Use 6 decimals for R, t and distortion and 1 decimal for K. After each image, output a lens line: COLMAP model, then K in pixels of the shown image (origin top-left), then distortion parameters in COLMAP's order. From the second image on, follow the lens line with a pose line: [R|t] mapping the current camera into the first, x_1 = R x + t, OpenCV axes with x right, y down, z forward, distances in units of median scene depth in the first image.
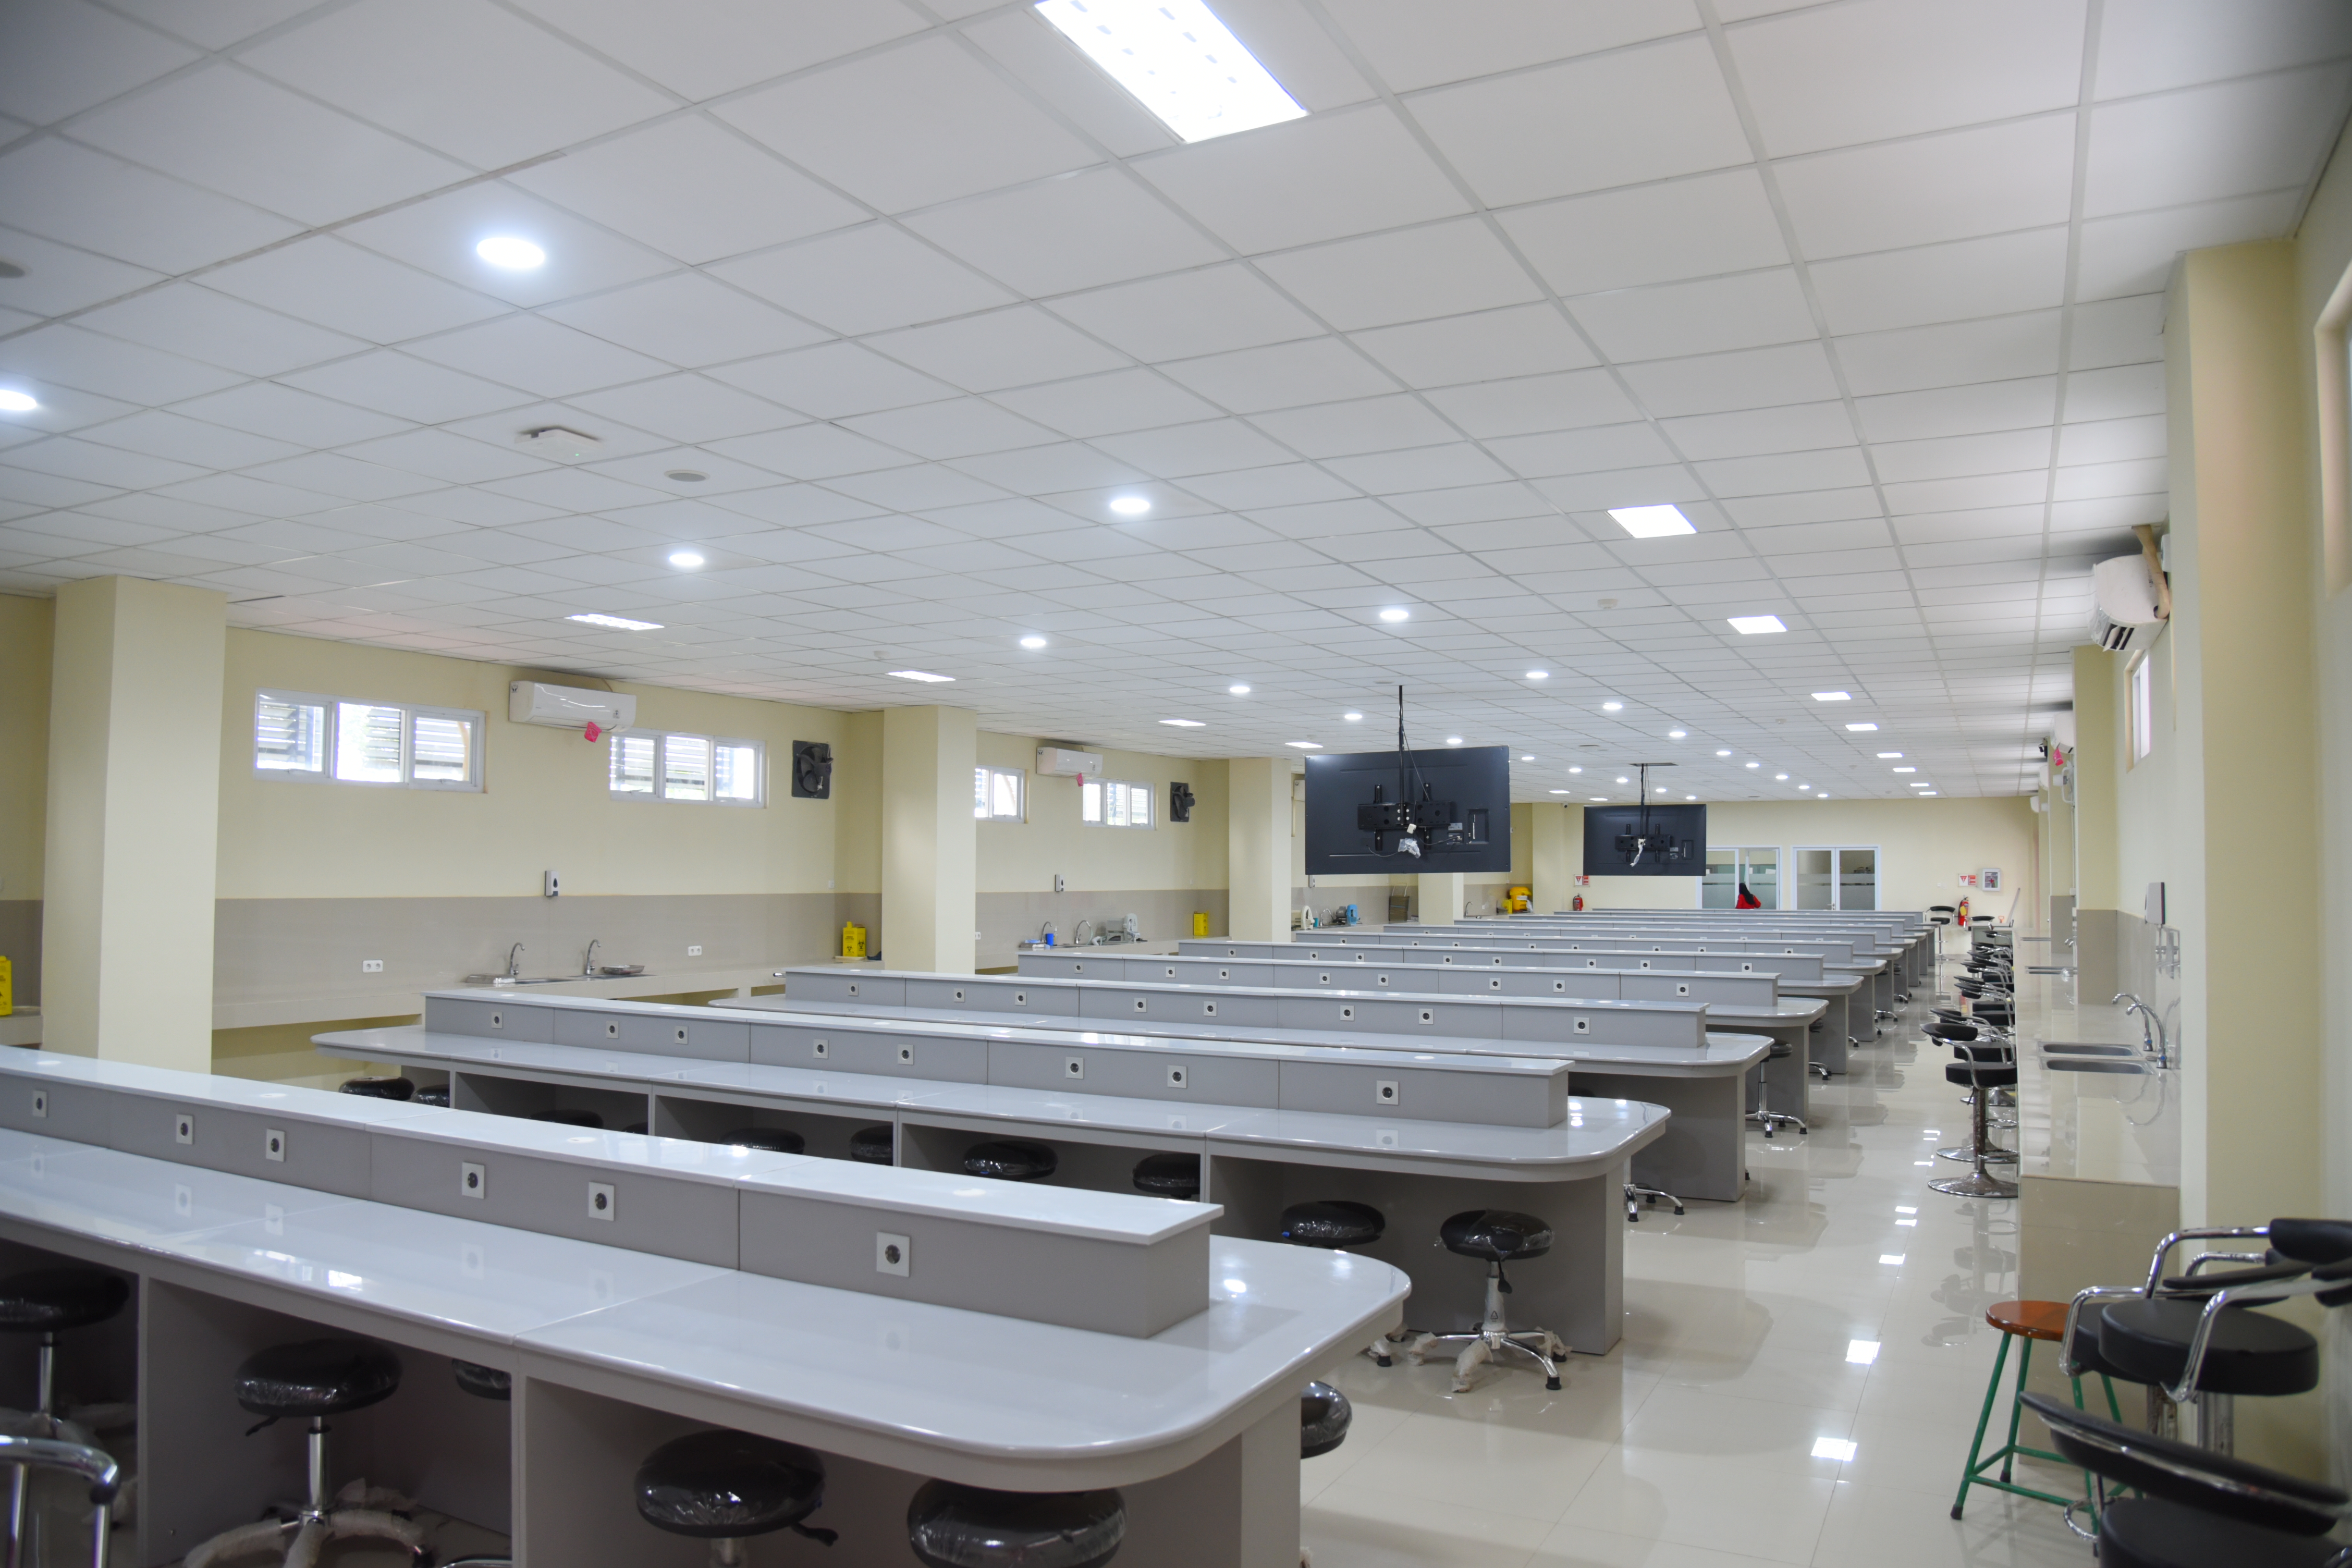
lens RADIAL K [[1577.1, 0, 1210.6], [0, 1577.1, 790.5], [0, 0, 1]] dist [-0.001501, -0.000023]
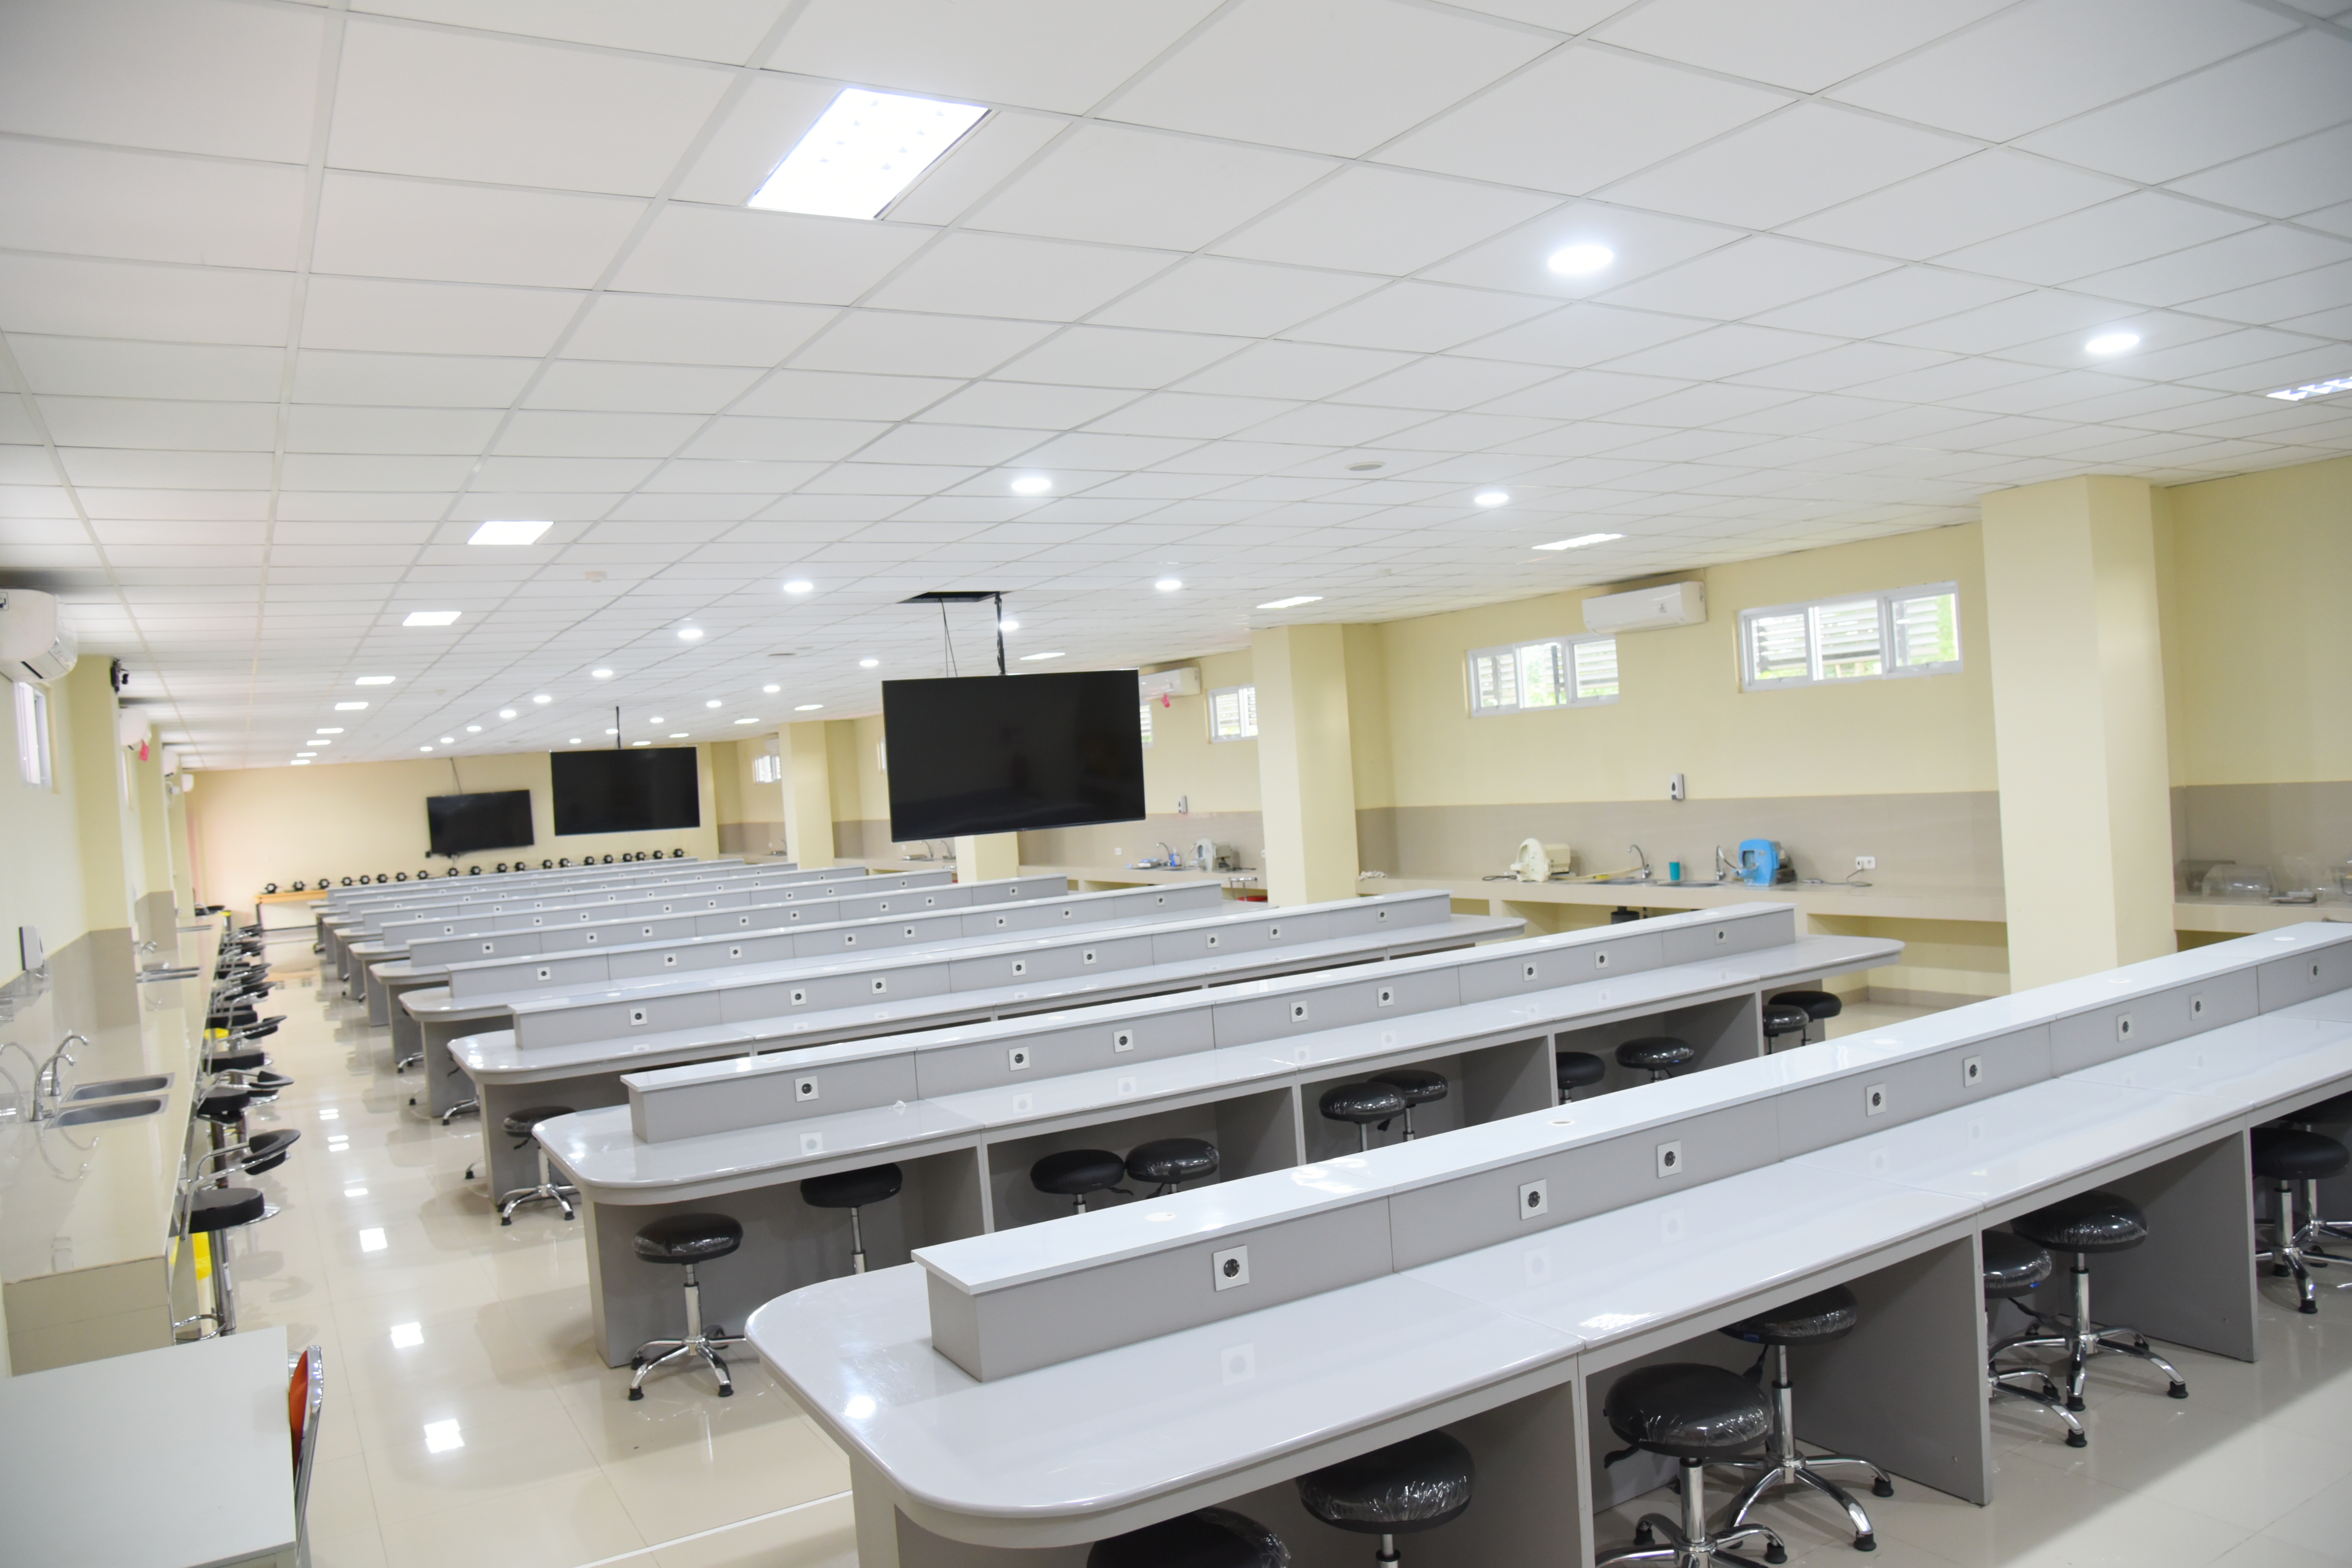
lens RADIAL K [[1577.1, 0, 1210.6], [0, 1577.1, 790.5], [0, 0, 1]] dist [-0.001501, -0.000023]
pose [[-0.518266, 0.028433, -0.854747, 0.660055], [0.097797, 0.994861, -0.026204, 0.064558], [0.849609, -0.097172, -0.518383, 1.319939]]
